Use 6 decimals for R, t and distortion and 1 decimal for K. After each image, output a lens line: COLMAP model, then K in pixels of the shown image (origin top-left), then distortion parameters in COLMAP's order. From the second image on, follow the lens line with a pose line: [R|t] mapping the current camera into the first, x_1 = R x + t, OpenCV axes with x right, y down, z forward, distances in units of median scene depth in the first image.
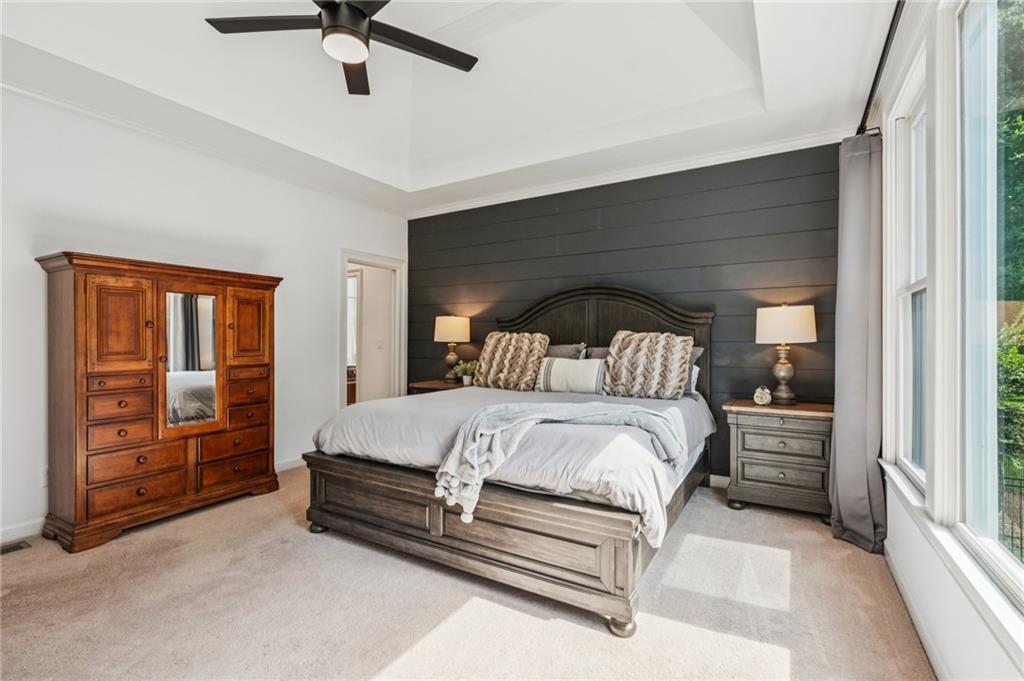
lens RADIAL K [[462.1, 0, 507.3], [0, 462.1, 339.1], [0, 0, 1]] dist [-0.001557, -0.000087]
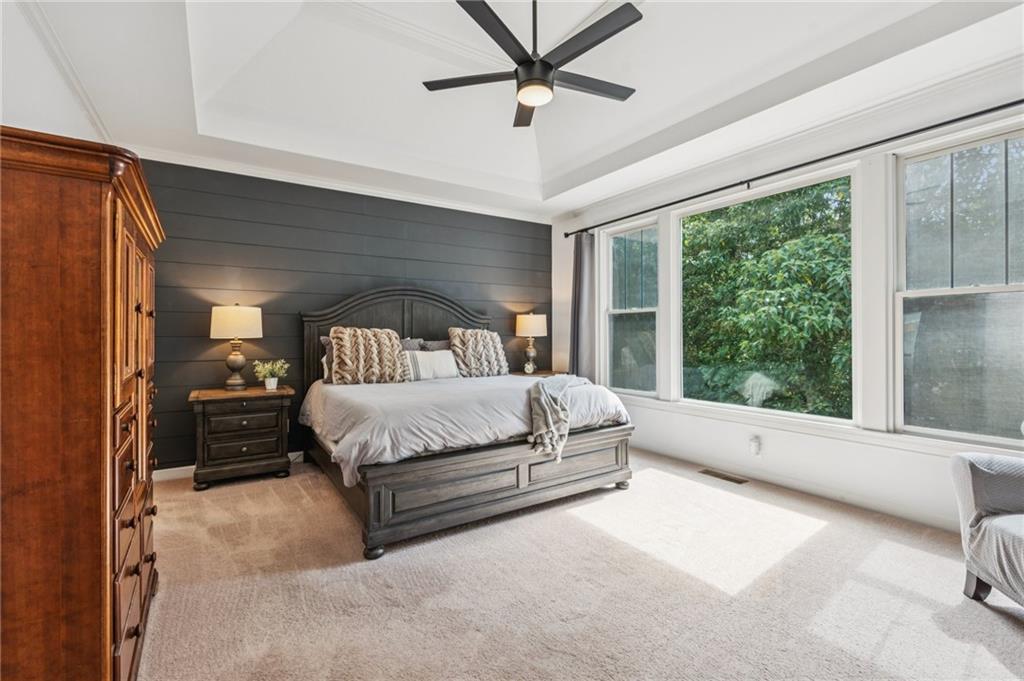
lens RADIAL K [[462.1, 0, 507.3], [0, 462.1, 339.1], [0, 0, 1]] dist [-0.001557, -0.000087]
pose [[0.422428, -0.012267, 0.906313, -0.894245], [0.002252, 0.999920, 0.012485, -0.001907], [-0.906394, -0.003233, 0.422422, 0.336506]]
